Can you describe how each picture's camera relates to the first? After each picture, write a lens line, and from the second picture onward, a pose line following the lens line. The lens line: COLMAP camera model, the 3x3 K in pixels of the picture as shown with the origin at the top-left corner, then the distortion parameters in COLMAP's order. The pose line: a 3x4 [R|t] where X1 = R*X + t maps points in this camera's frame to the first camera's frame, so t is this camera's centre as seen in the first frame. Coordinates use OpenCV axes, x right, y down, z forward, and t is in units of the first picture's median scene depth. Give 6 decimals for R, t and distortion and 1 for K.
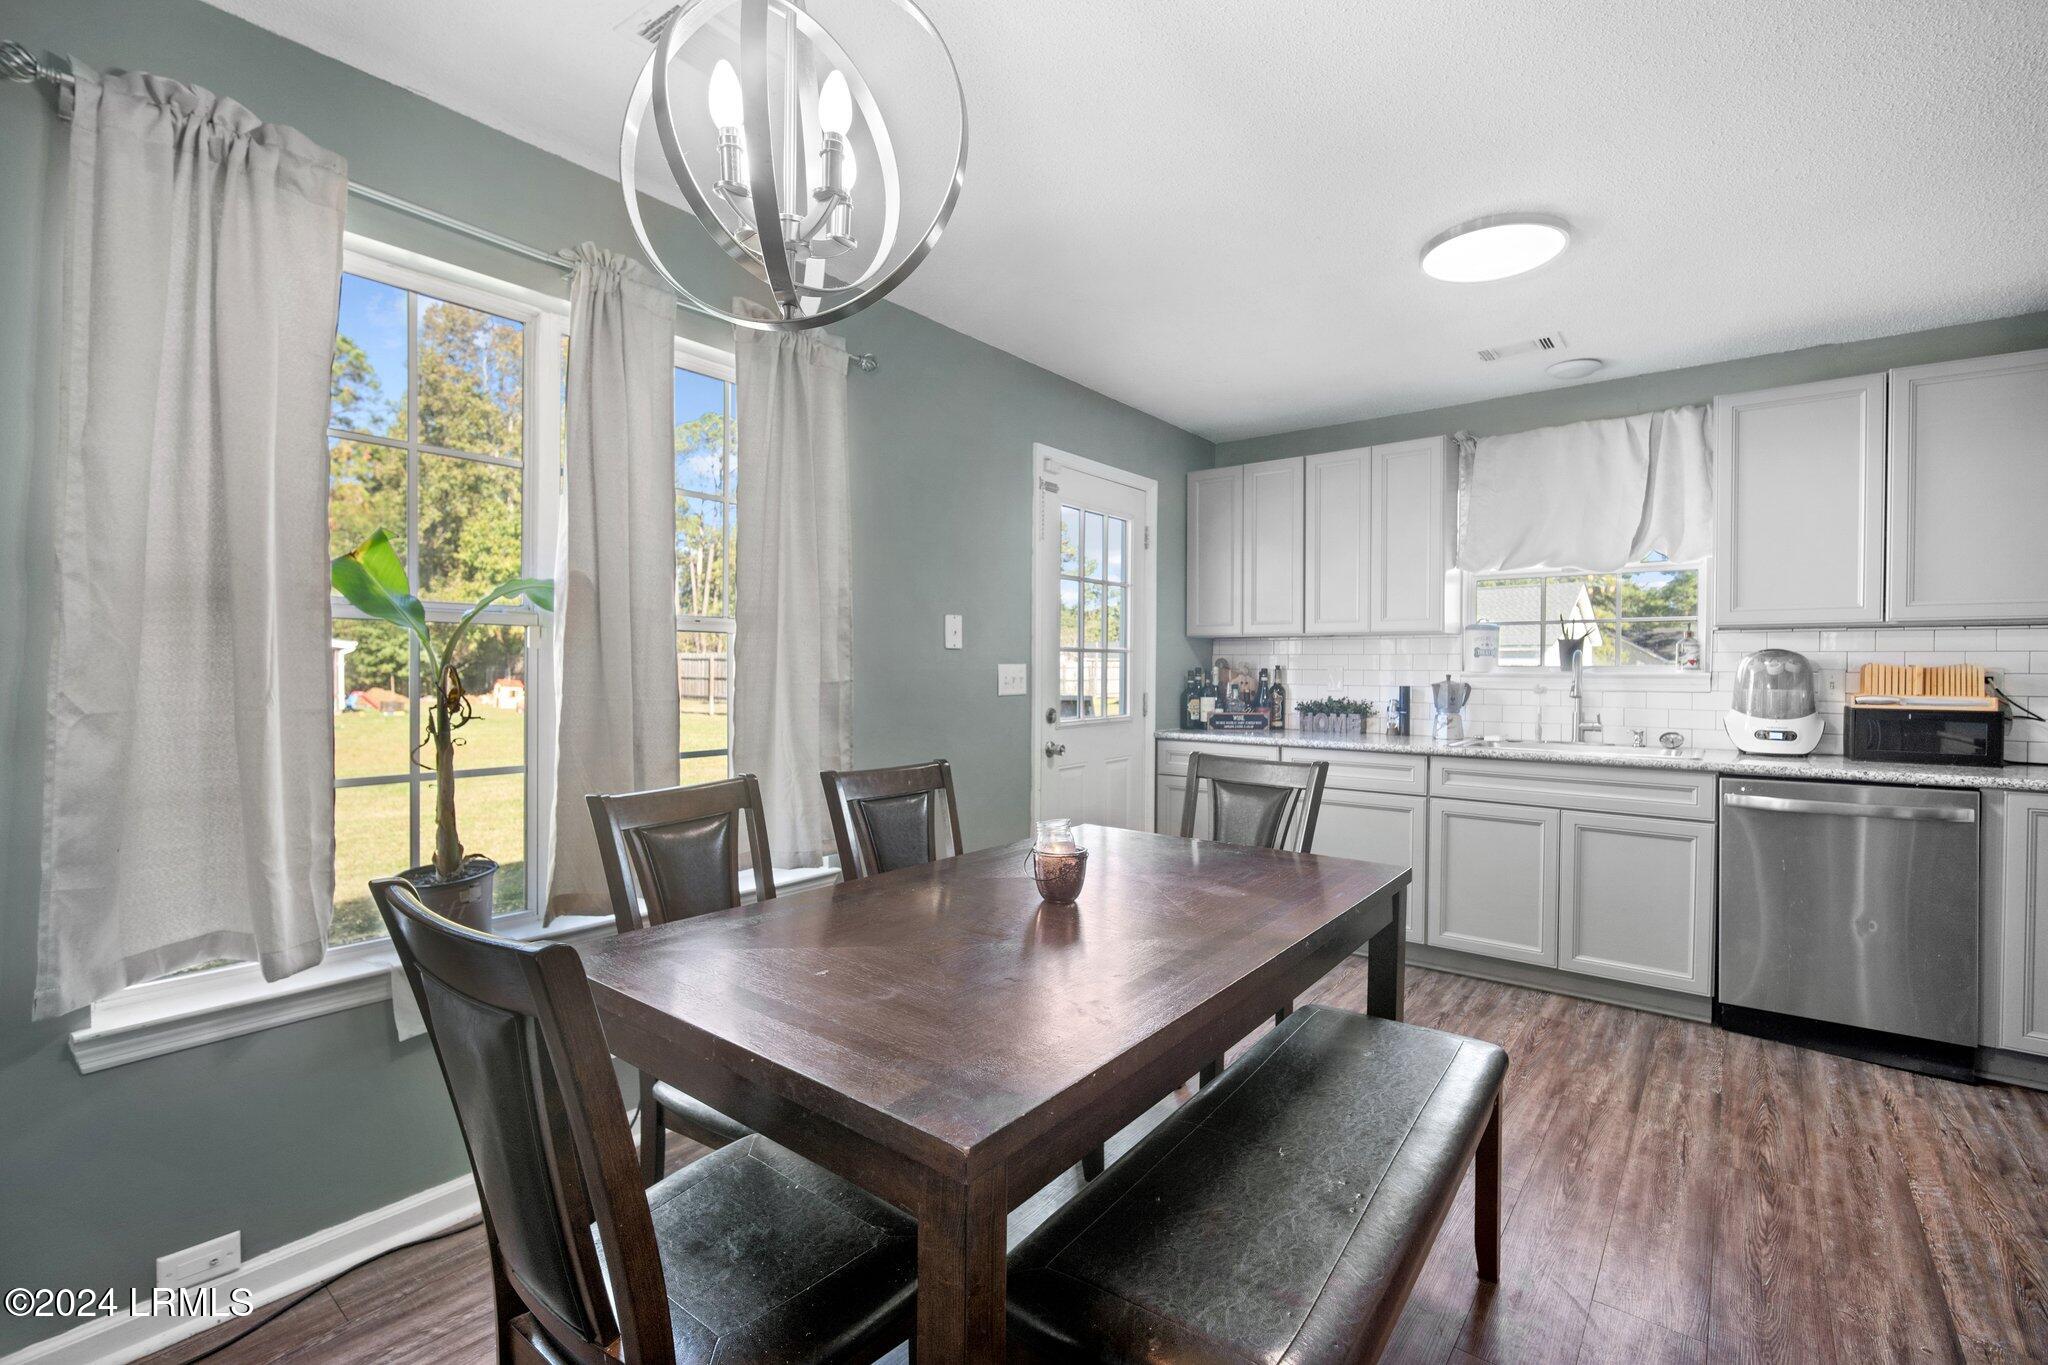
lens RADIAL K [[905.6, 0, 1026.5], [0, 905.6, 679.4], [0, 0, 1]] dist [-0.004198, 0.001033]
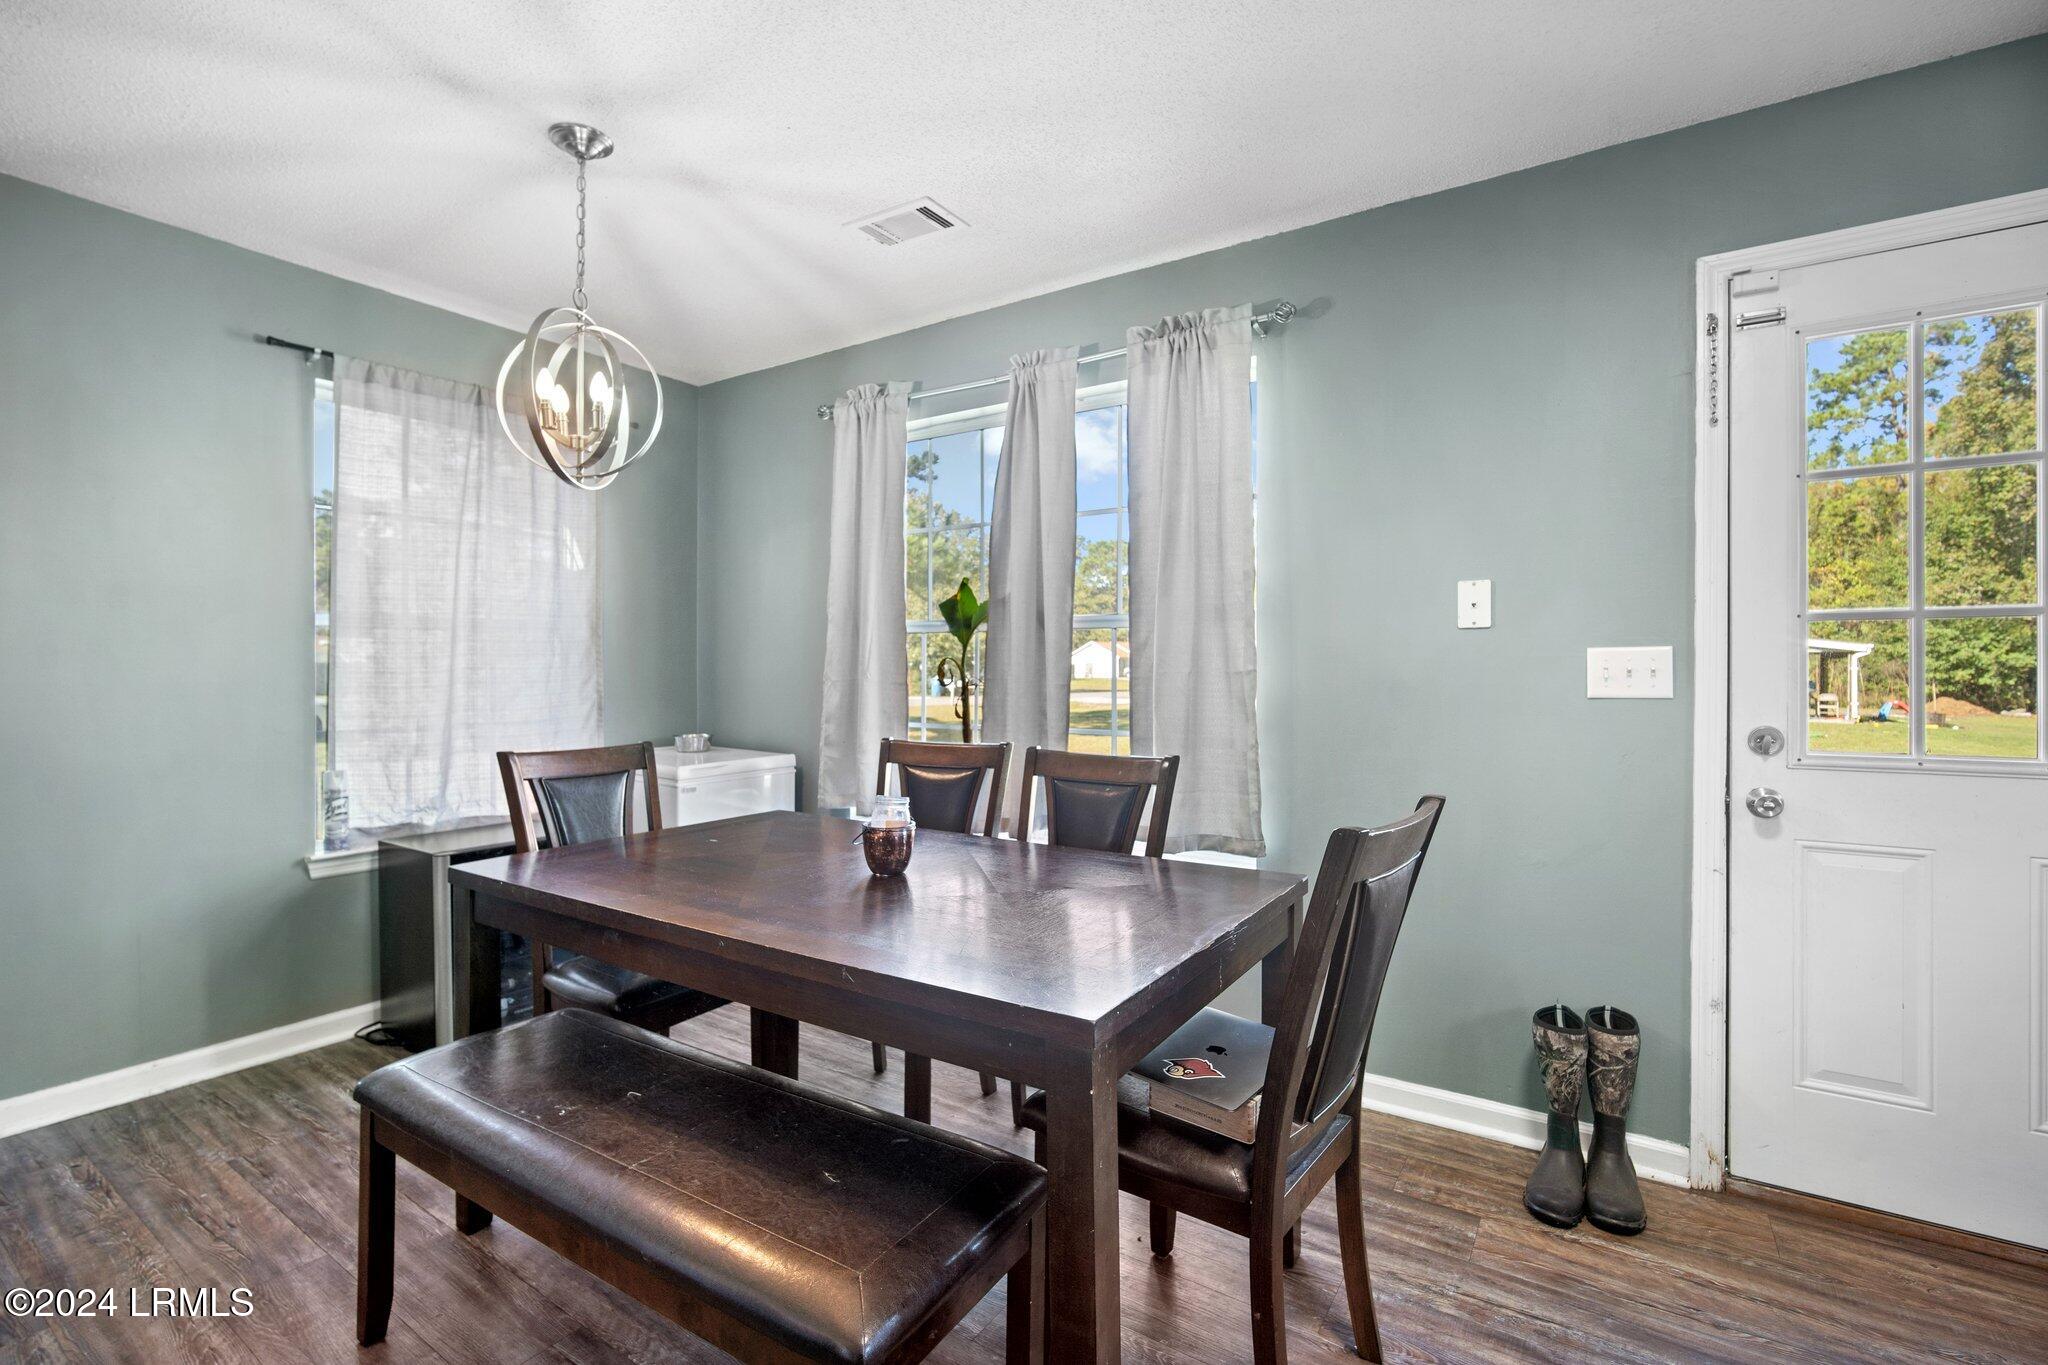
lens RADIAL K [[913.5, 0, 1040.8], [0, 913.5, 677.7], [0, 0, 1]] dist [0.002248, 0.000507]
pose [[0.098497, 0.003117, -0.995132, 0.591668], [-0.013416, 0.999908, 0.001804, 0.008745], [0.995047, 0.013173, 0.098530, 0.573649]]
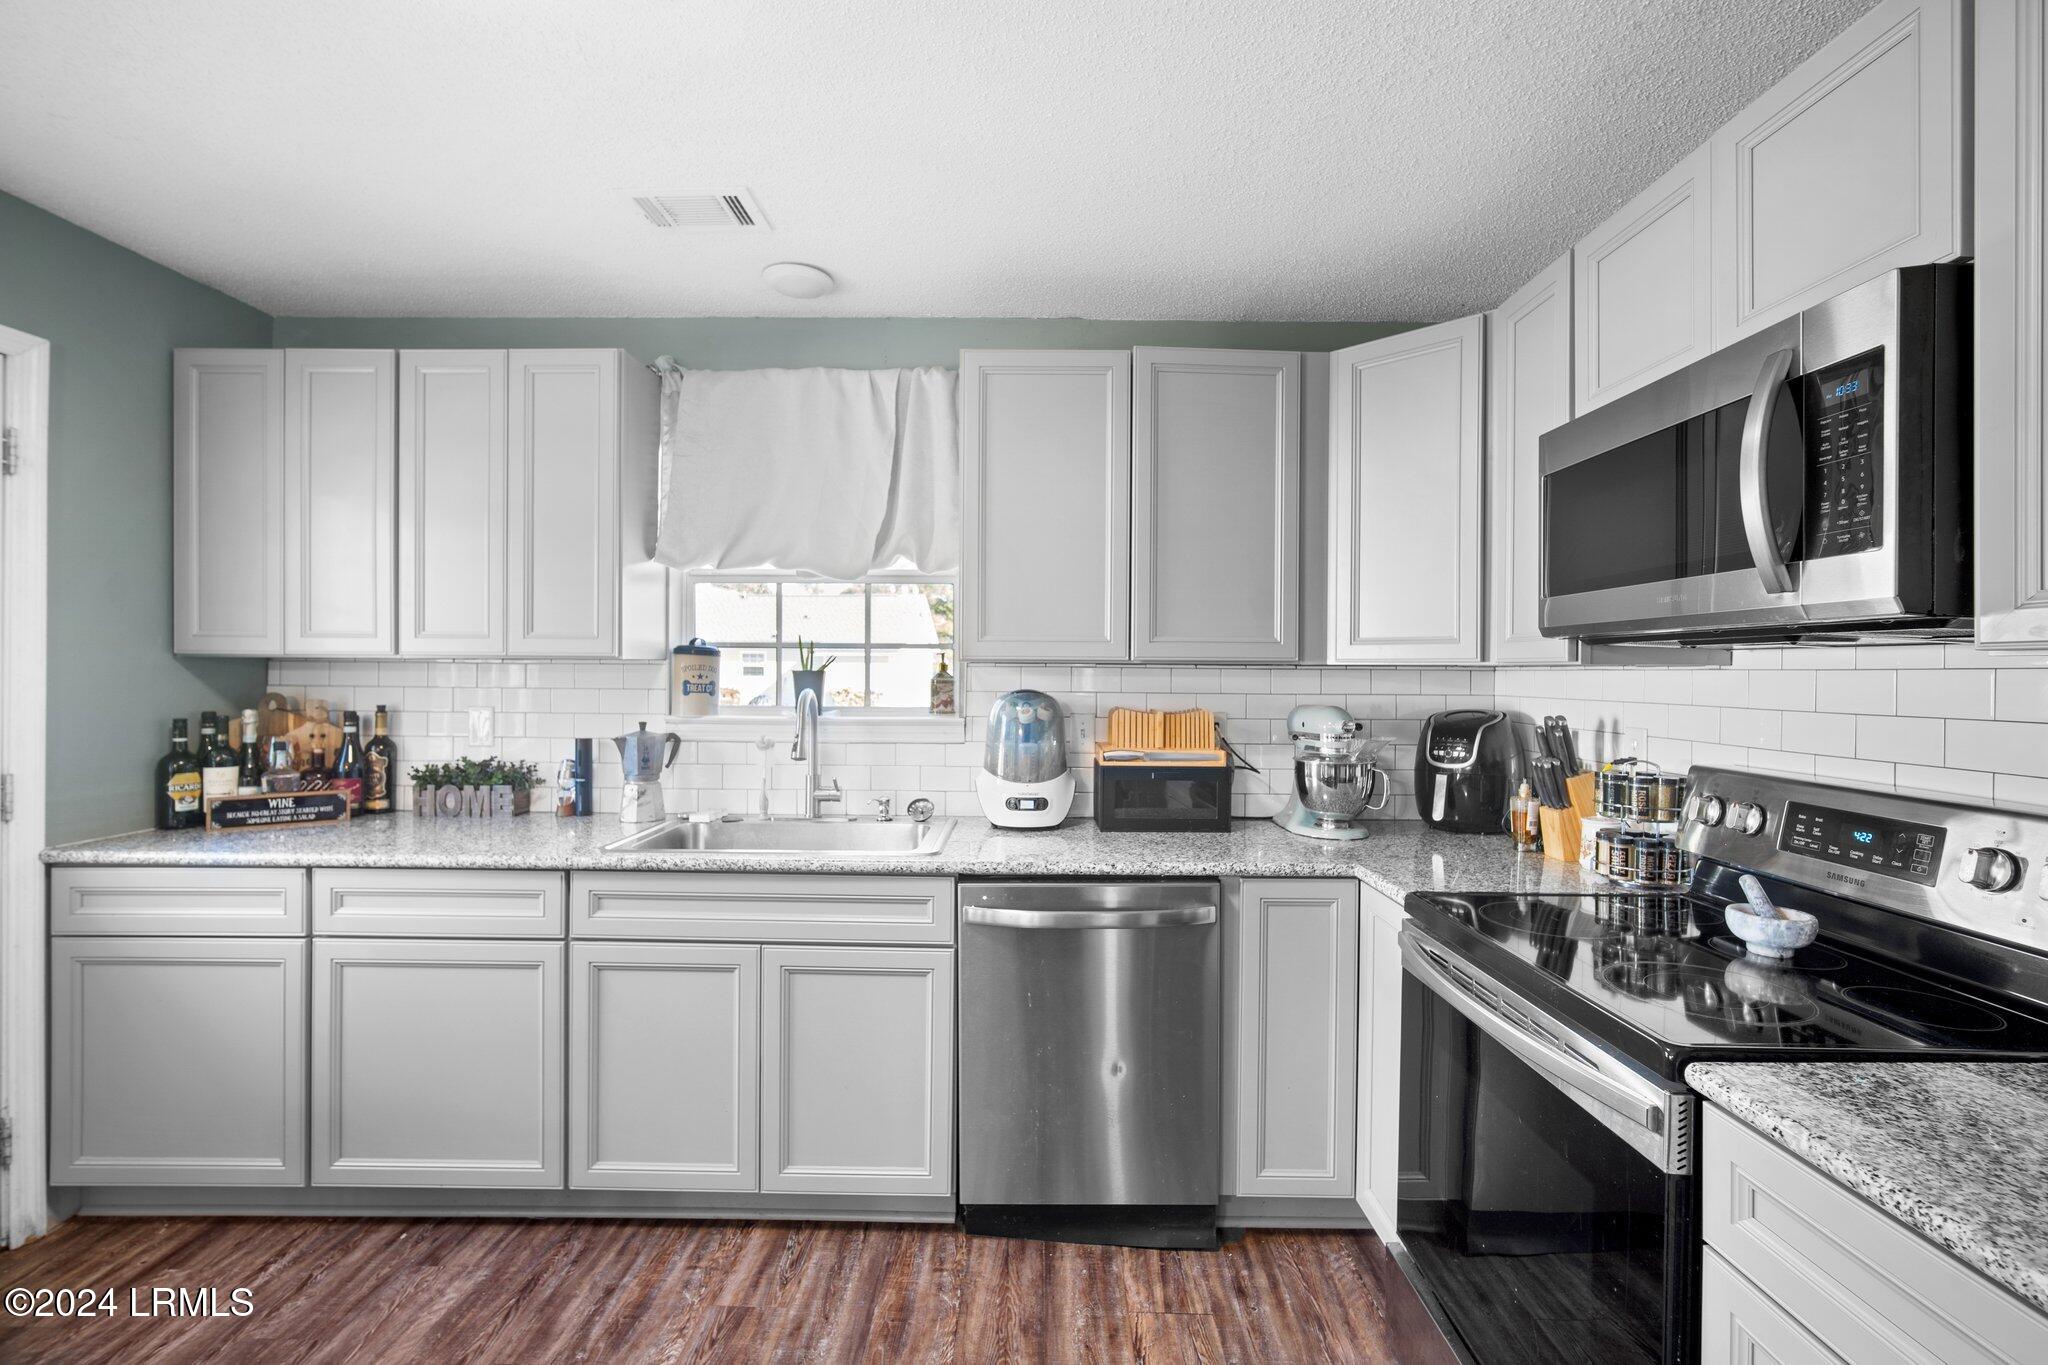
lens RADIAL K [[912.3, 0, 1031.9], [0, 912.3, 677.2], [0, 0, 1]] dist [-0.010057, 0.000221]
pose [[0.789196, -0.003487, 0.614131, 0.348152], [0.003681, 0.999993, 0.000948, -0.045708], [-0.614130, 0.001512, 0.789203, 0.375596]]
